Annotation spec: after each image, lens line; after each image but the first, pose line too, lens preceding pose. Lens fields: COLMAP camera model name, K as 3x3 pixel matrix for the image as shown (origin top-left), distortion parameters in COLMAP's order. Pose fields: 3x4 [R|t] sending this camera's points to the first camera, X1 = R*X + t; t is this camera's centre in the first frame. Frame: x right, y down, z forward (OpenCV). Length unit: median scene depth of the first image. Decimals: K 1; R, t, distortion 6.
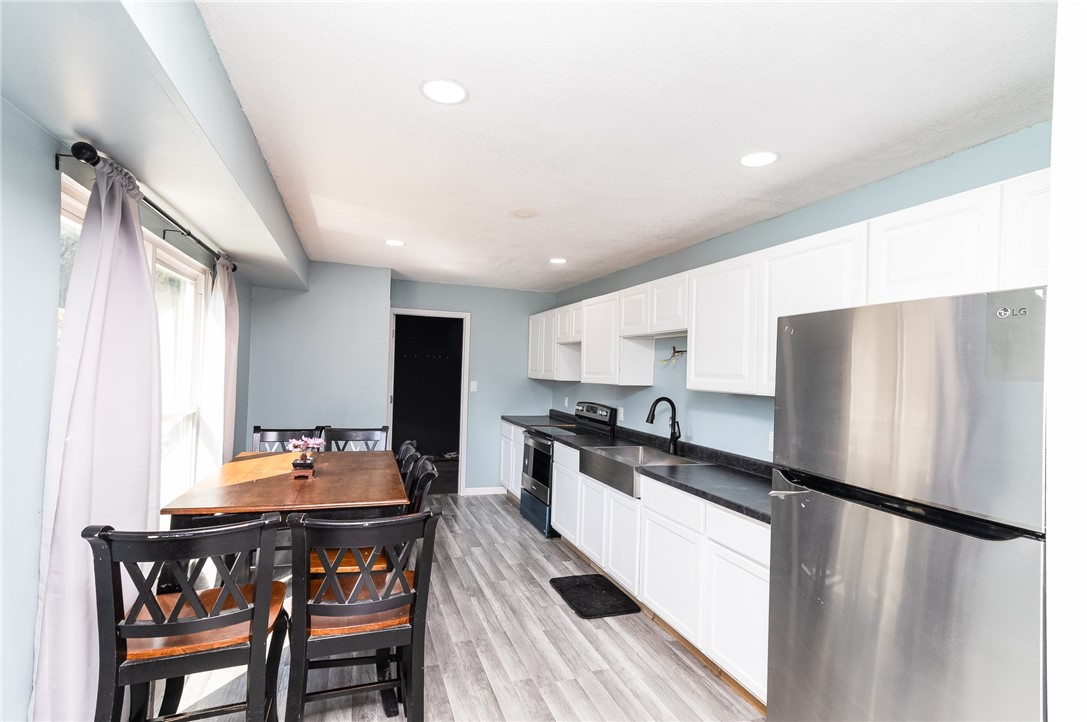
lens RADIAL K [[506.5, 0, 542.8], [0, 506.5, 369.3], [0, 0, 1]] dist [0.023582, 0.000610]
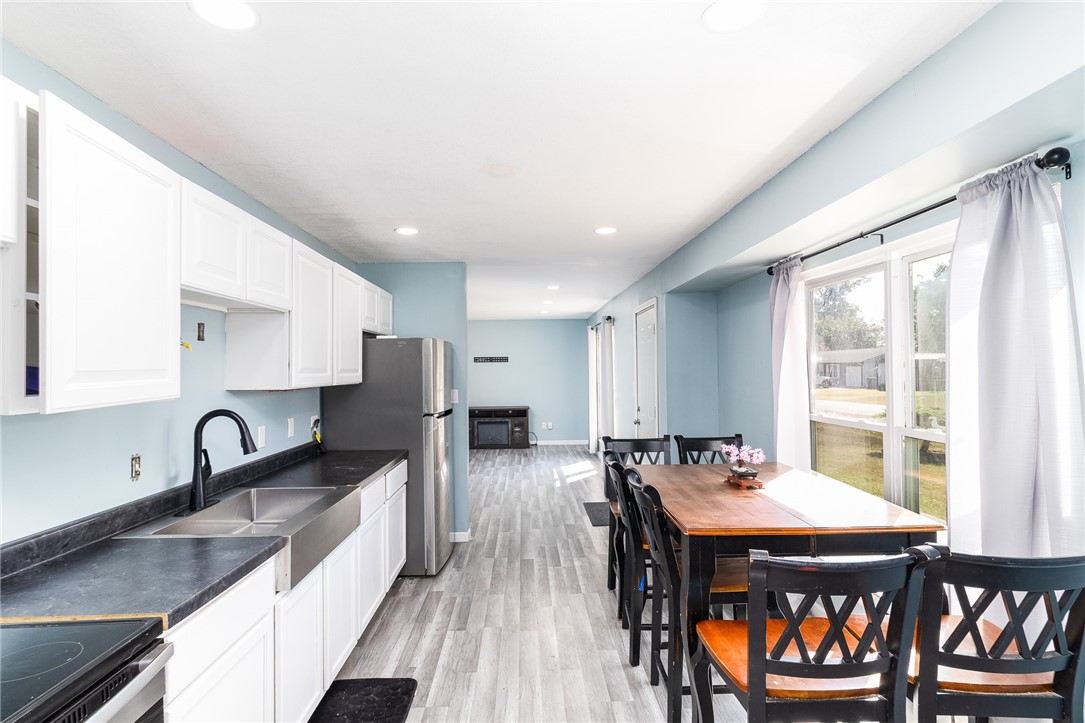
lens RADIAL K [[566.0, 0, 542.5], [0, 566.0, 361.5], [0, 0, 1]] dist [-0.000554, -0.000513]
pose [[-0.949208, -0.015114, 0.314285, -0.324970], [-0.016424, 0.999864, -0.001522, -0.005791], [-0.314219, -0.006606, -0.949328, 1.538644]]
